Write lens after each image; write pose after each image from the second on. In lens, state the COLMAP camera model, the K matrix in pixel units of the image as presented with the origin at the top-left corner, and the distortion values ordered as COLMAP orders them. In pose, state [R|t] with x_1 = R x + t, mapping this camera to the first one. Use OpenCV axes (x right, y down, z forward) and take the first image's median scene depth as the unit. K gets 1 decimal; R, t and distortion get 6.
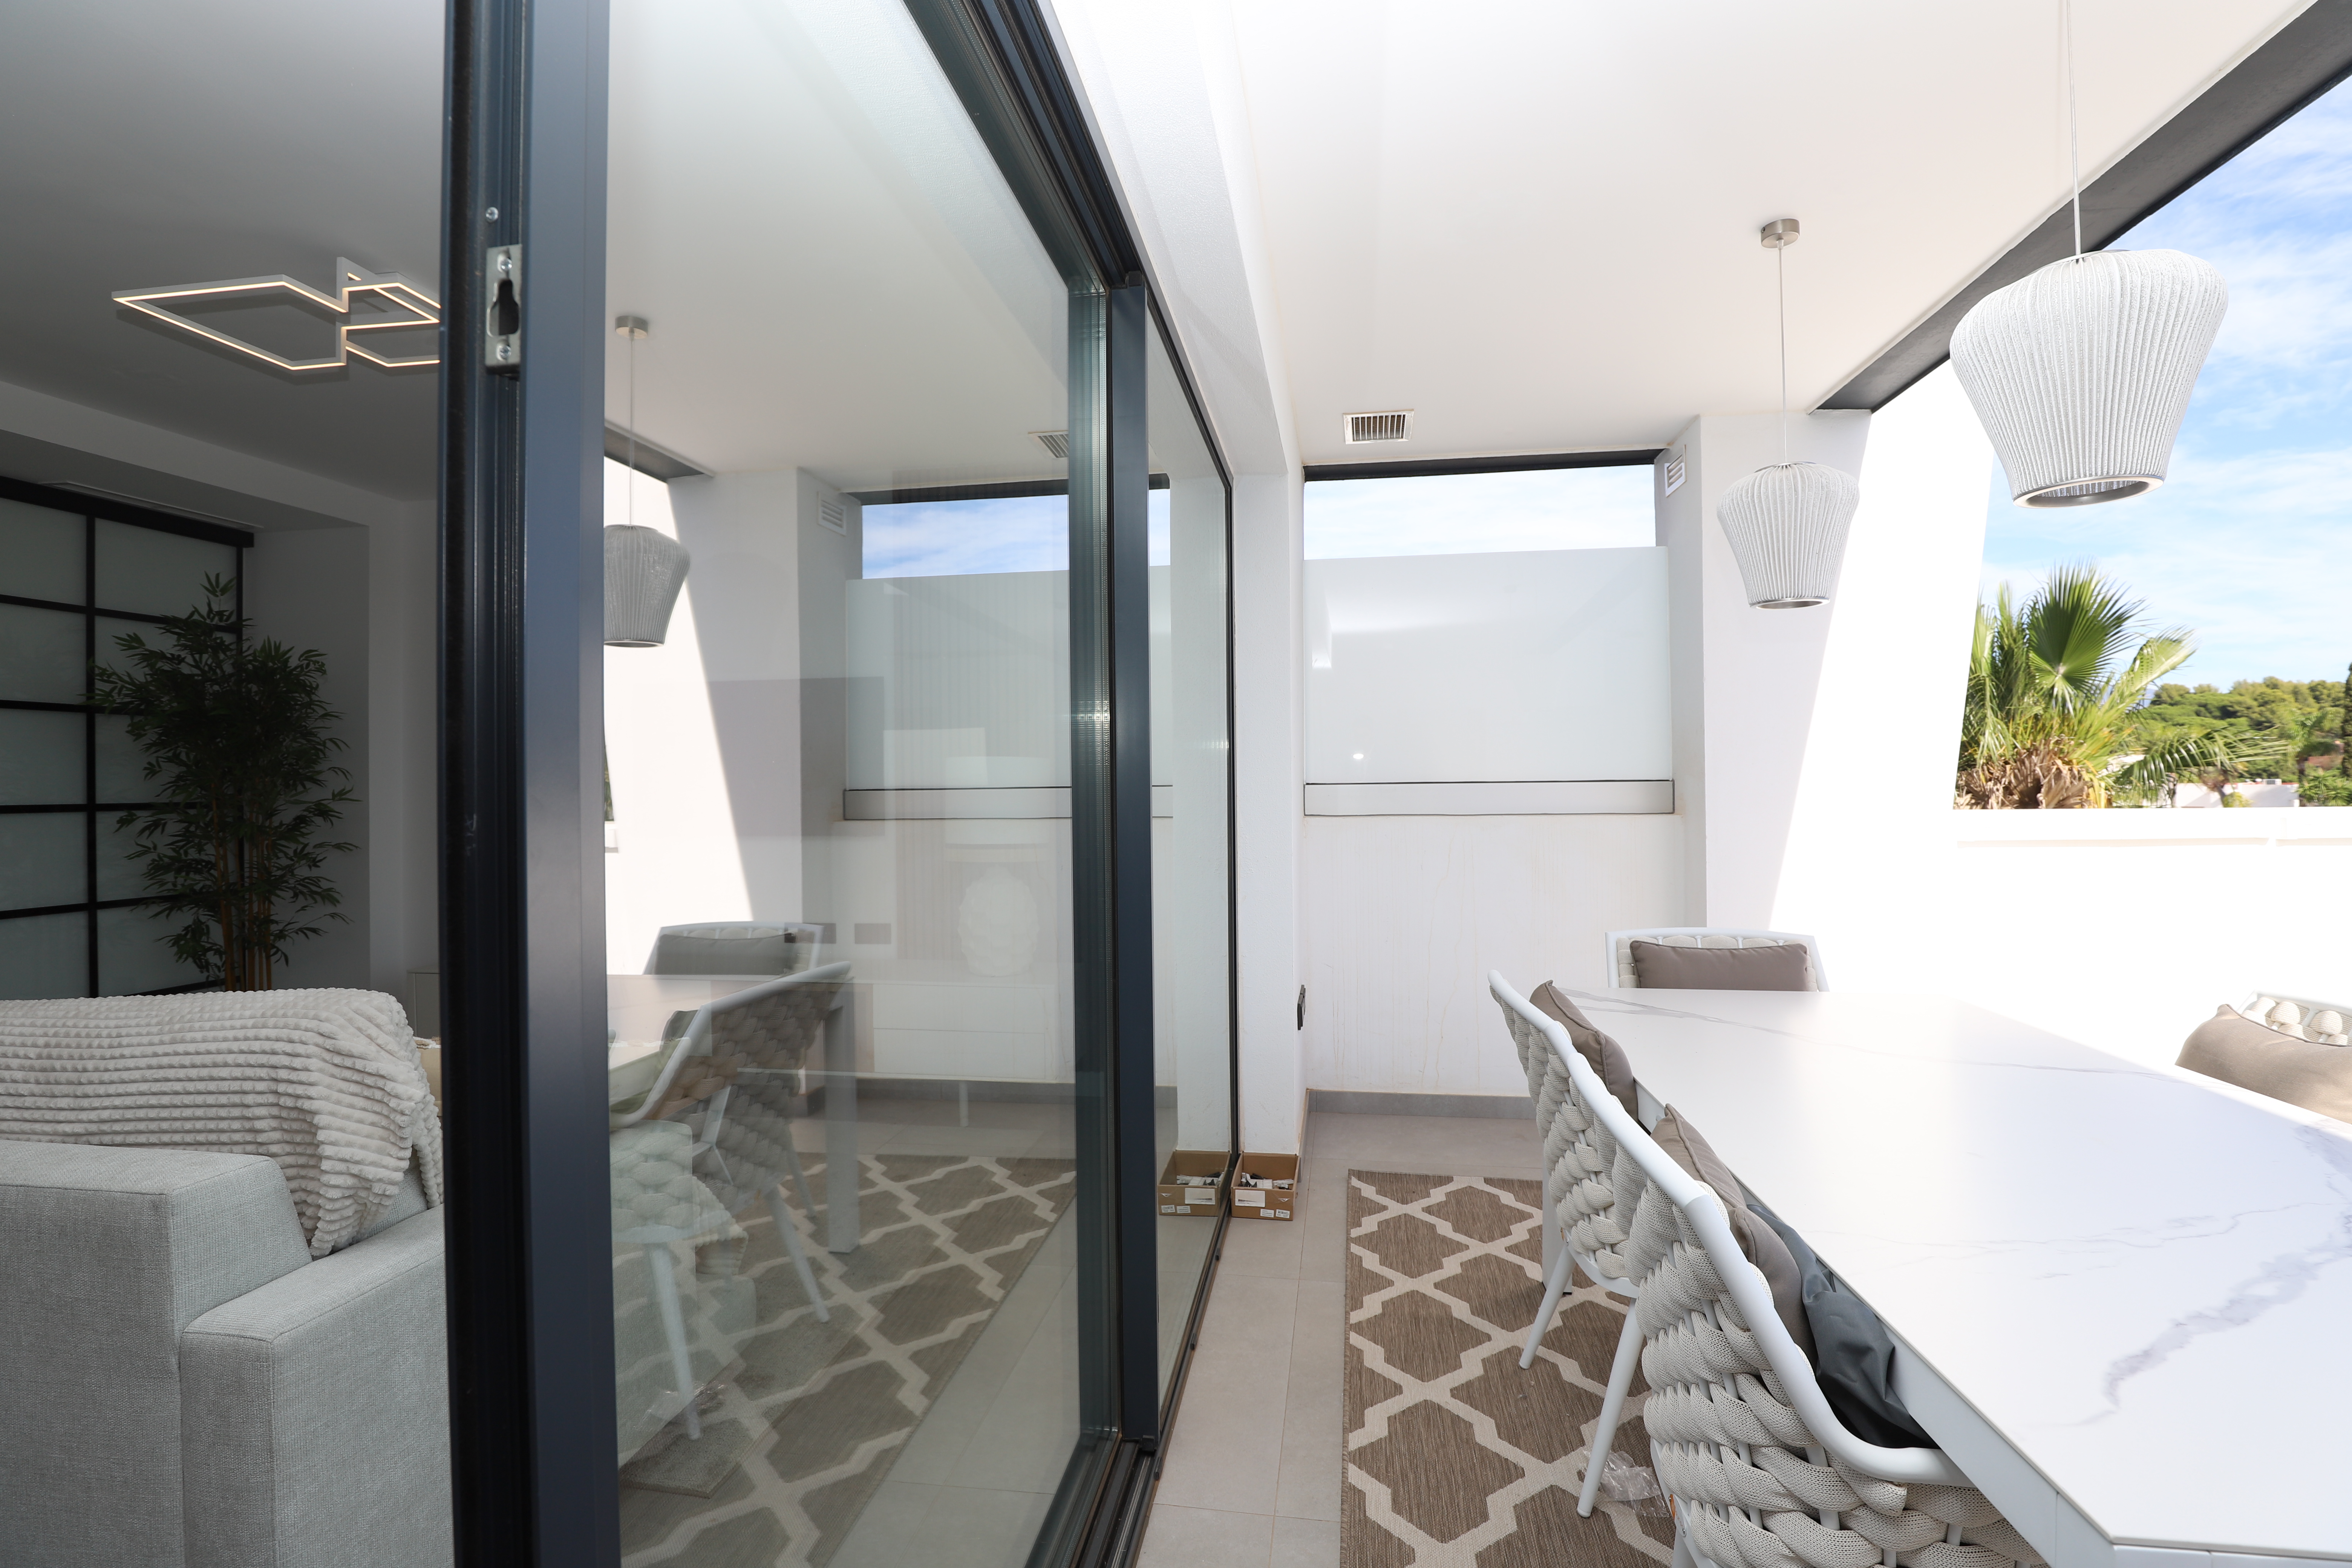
lens RADIAL K [[1079.8, 0, 1182.8], [0, 1079.8, 780.3], [0, 0, 1]] dist [-0.040167, 0.009694]
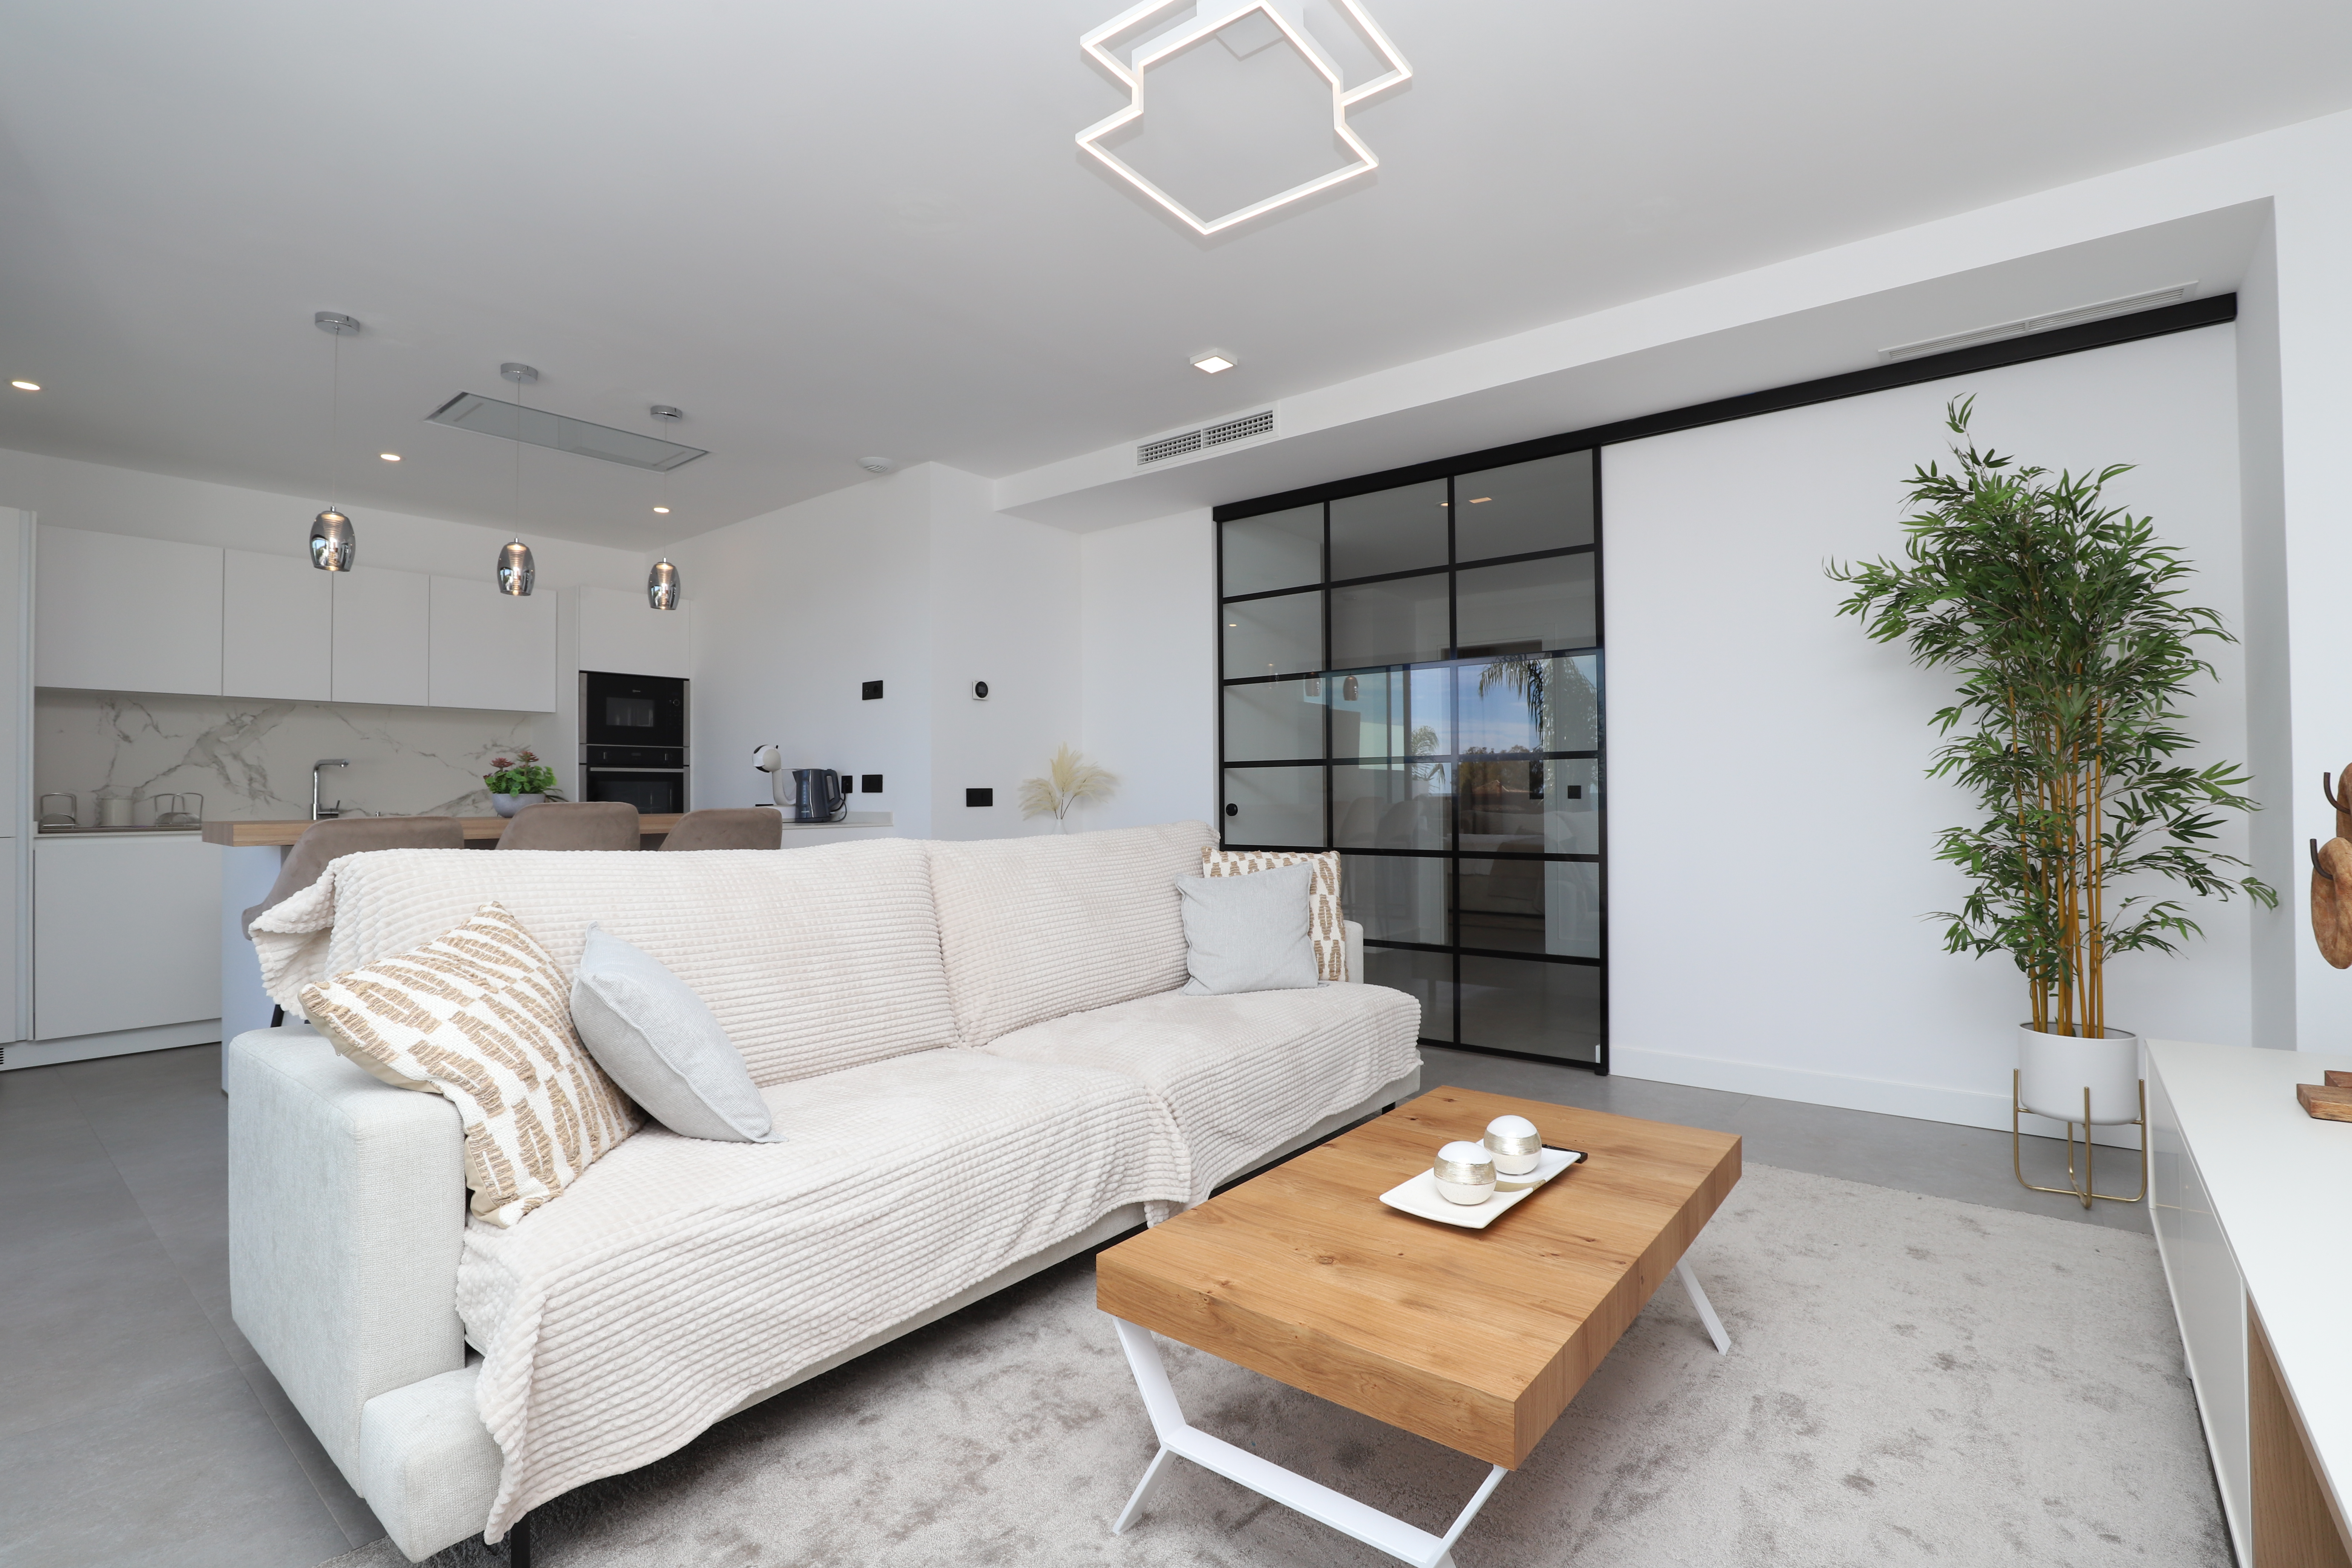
lens RADIAL K [[1079.8, 0, 1182.8], [0, 1079.8, 780.3], [0, 0, 1]] dist [-0.040167, 0.009694]
pose [[-0.506588, 0.001292, -0.862187, -0.055953], [0.015407, 0.999853, -0.007554, 0.050306], [0.862050, -0.017110, -0.506534, 0.865377]]
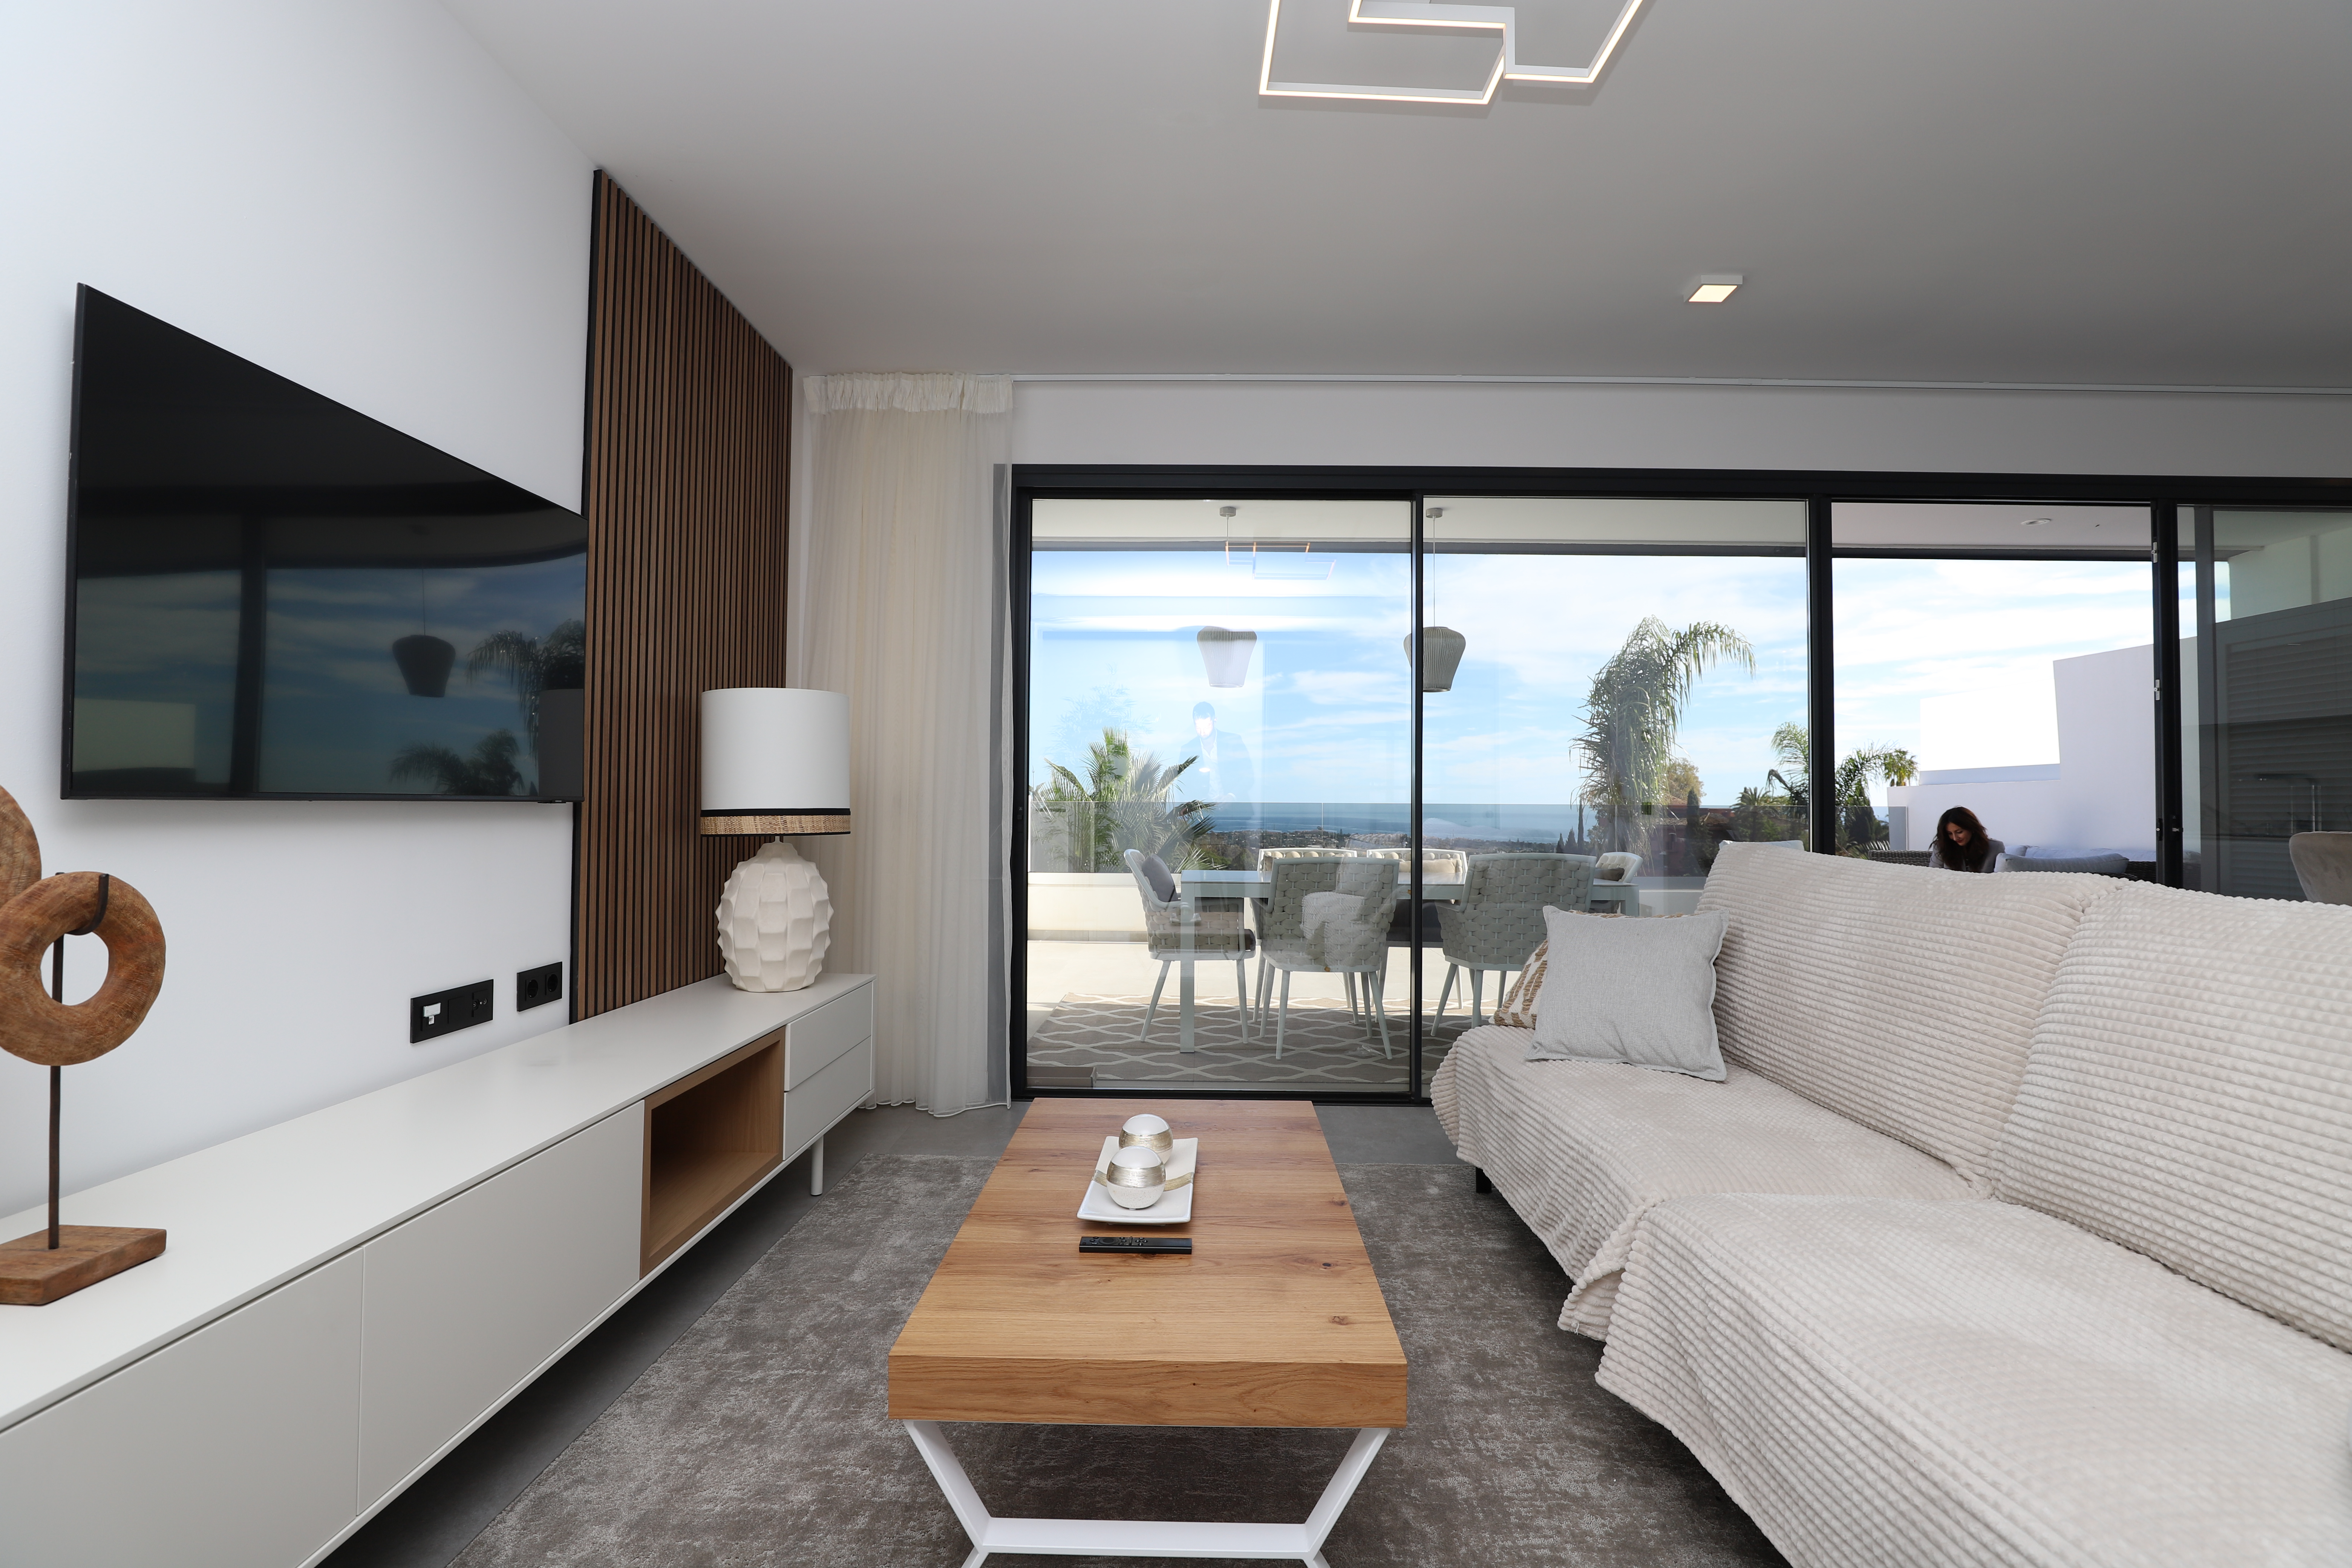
lens RADIAL K [[1079.8, 0, 1182.8], [0, 1079.8, 780.3], [0, 0, 1]] dist [-0.040167, 0.009694]
pose [[-0.131403, 0.031235, 0.990837, -0.907789], [-0.010691, 0.999401, -0.032923, 0.058720], [-0.991271, -0.014919, -0.130991, 0.797580]]
